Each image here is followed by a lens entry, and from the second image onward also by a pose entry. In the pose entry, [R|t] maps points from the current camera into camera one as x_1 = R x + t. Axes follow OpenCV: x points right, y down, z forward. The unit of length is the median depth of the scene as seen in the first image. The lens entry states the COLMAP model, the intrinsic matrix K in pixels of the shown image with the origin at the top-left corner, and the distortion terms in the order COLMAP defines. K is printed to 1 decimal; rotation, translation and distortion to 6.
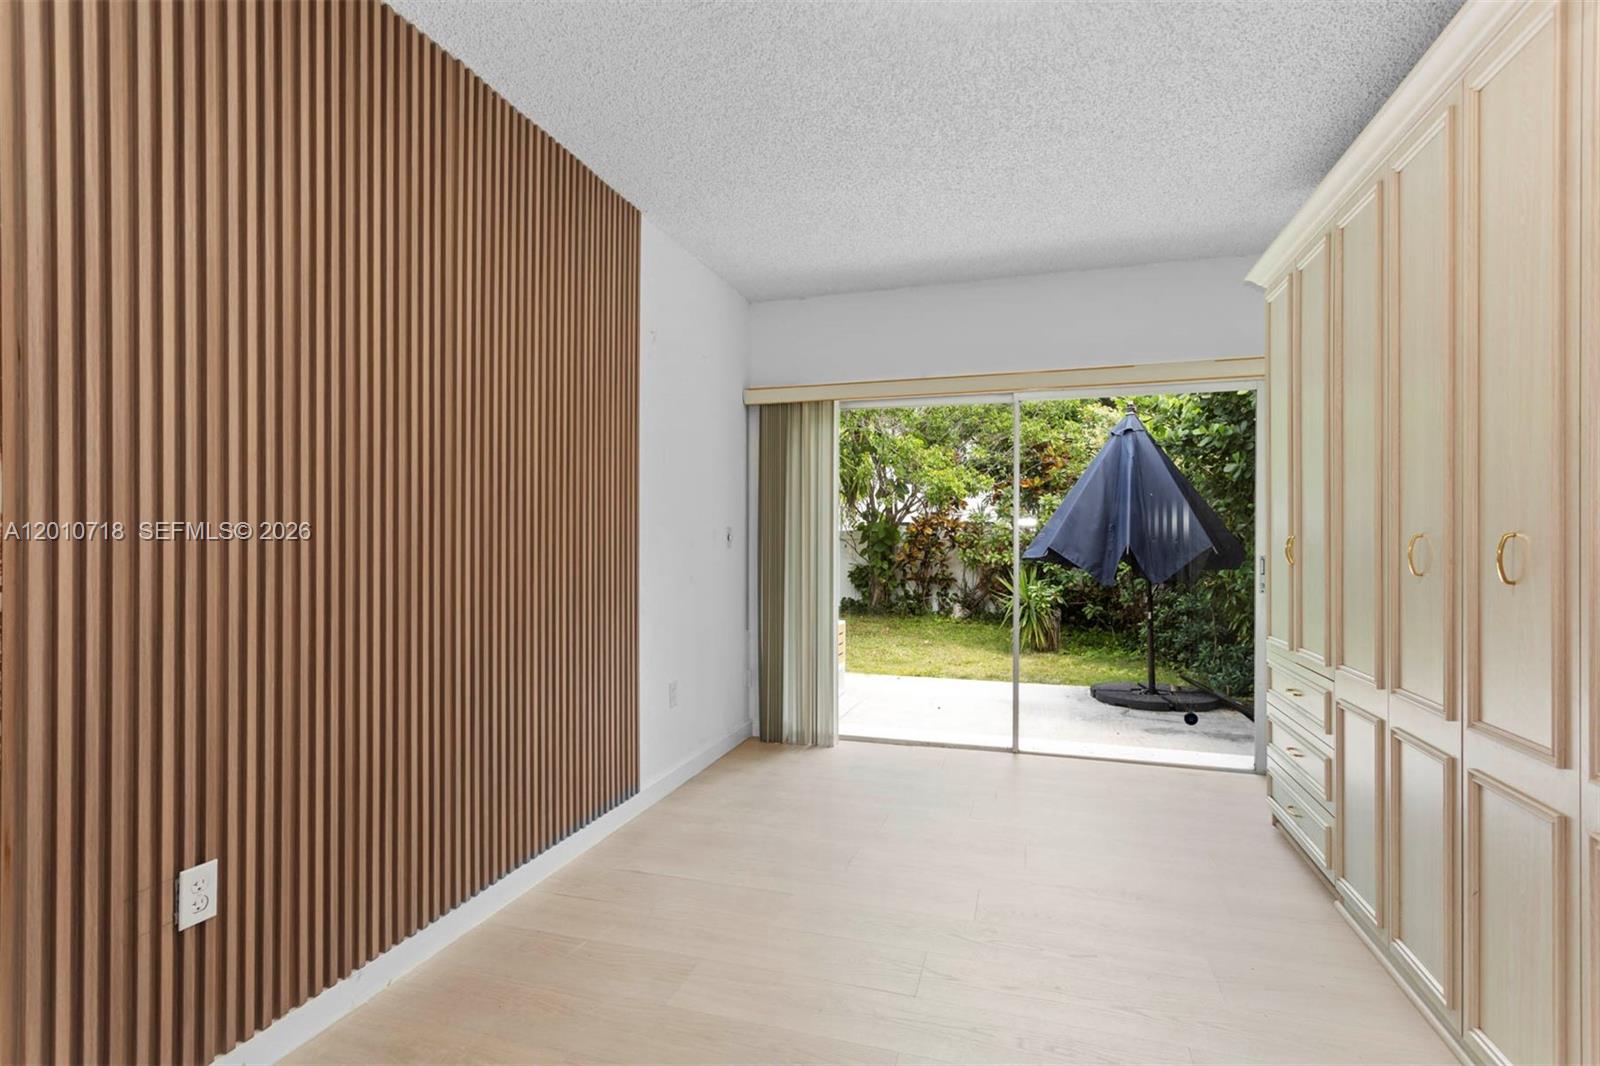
lens RADIAL K [[765.8, 0, 797.9], [0, 765.8, 538.2], [0, 0, 1]] dist [-0.002662, -0.000332]
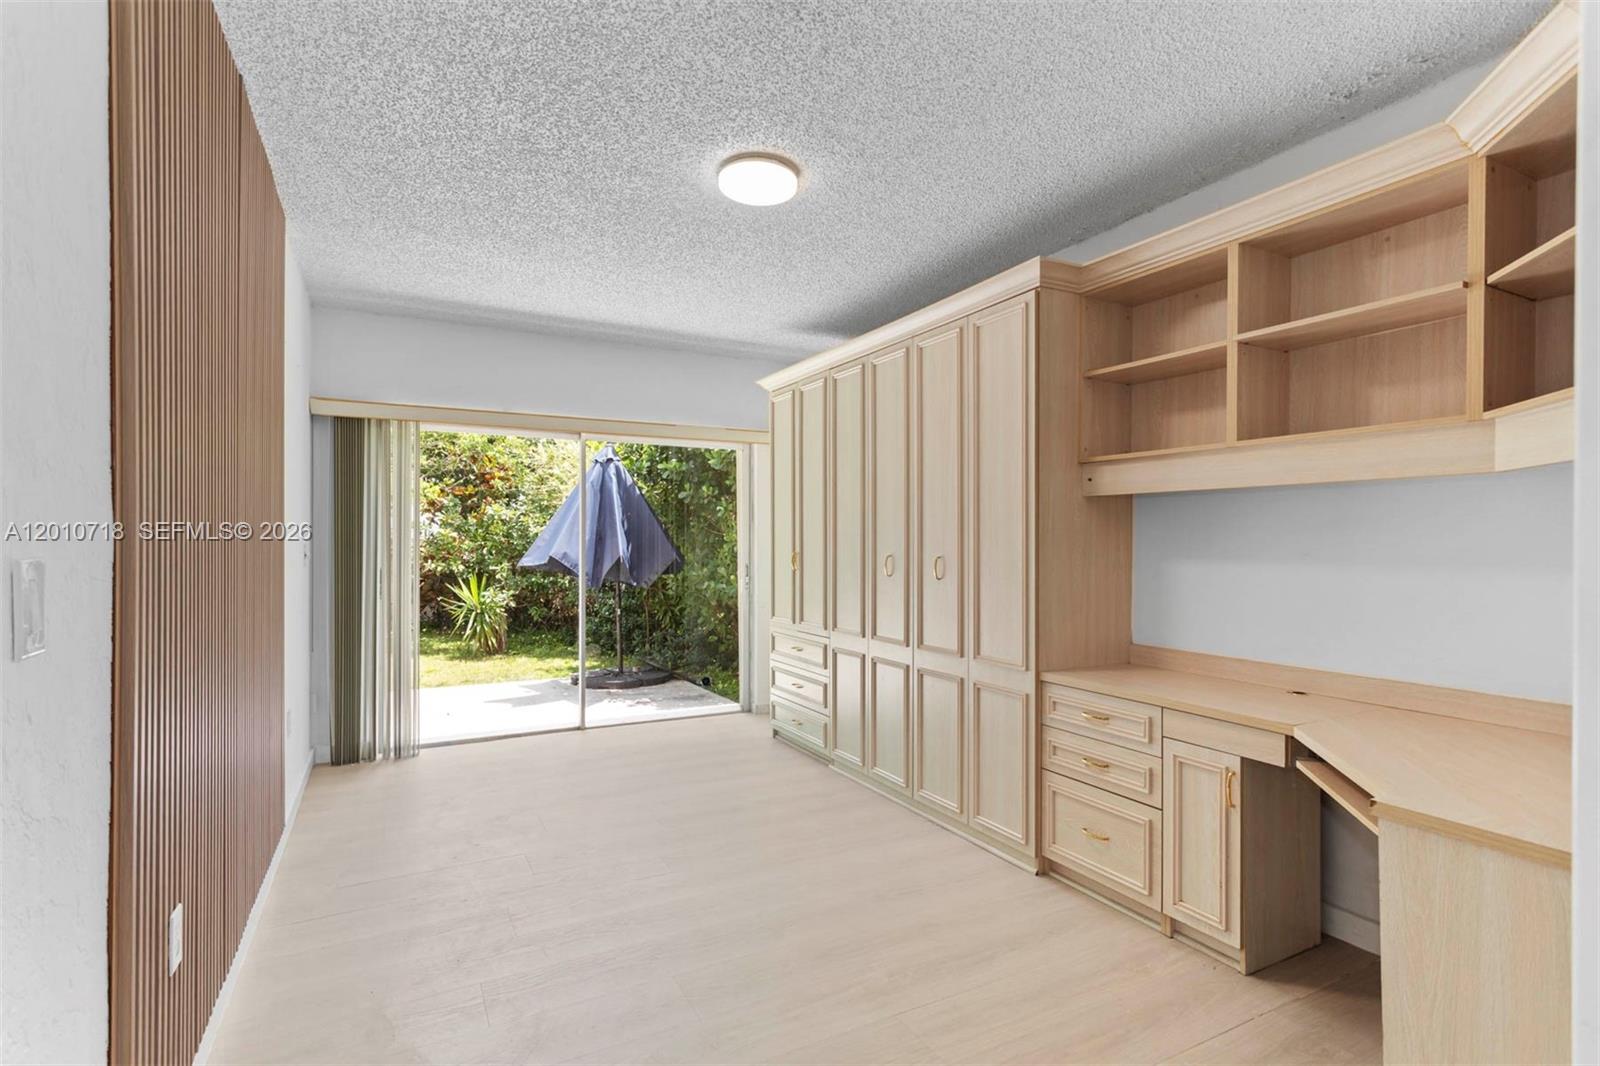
lens RADIAL K [[765.8, 0, 798.6], [0, 765.8, 537.2], [0, 0, 1]] dist [-0.002662, -0.000332]
pose [[0.703153, 0.004820, 0.711022, -0.326632], [-0.001112, 0.999983, -0.005679, -0.017922], [-0.711038, 0.003203, 0.703146, -0.096203]]
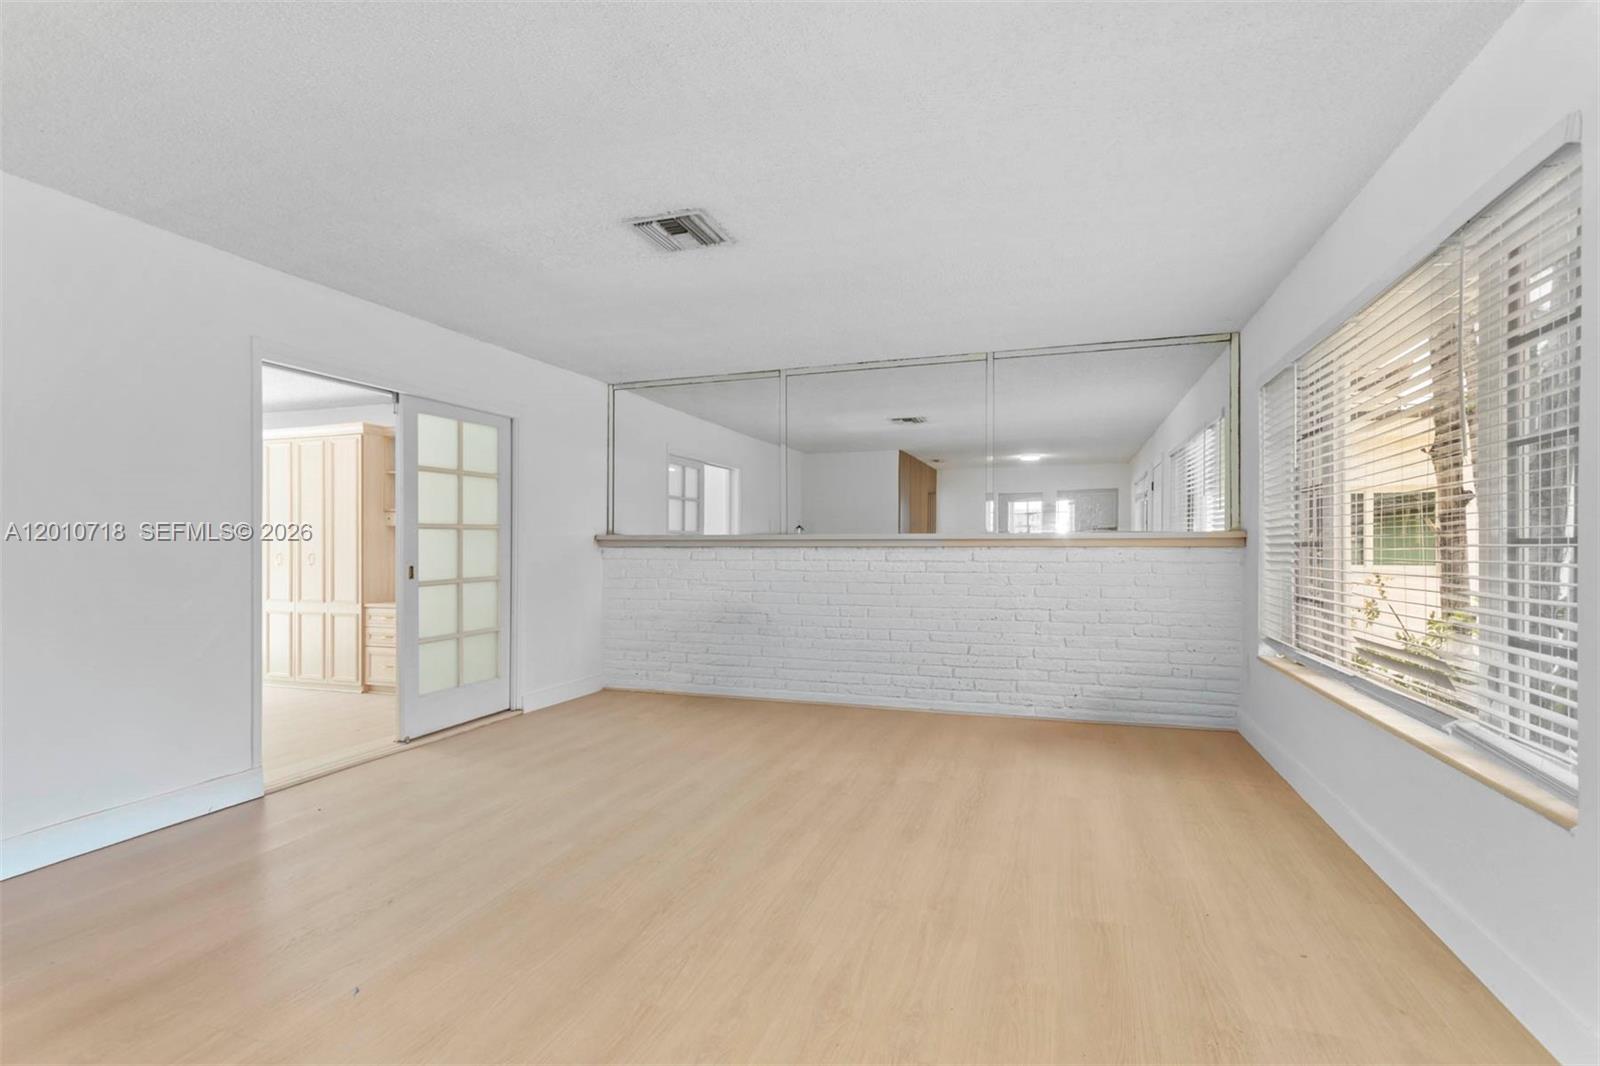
lens RADIAL K [[765.8, 0, 798.4], [0, 765.8, 539.9], [0, 0, 1]] dist [-0.002662, -0.000332]
pose [[0.022956, 0.005329, 0.999722, -1.168924], [0.002097, 0.999983, -0.005379, -0.018687], [-0.999734, 0.002220, 0.022945, -0.652481]]
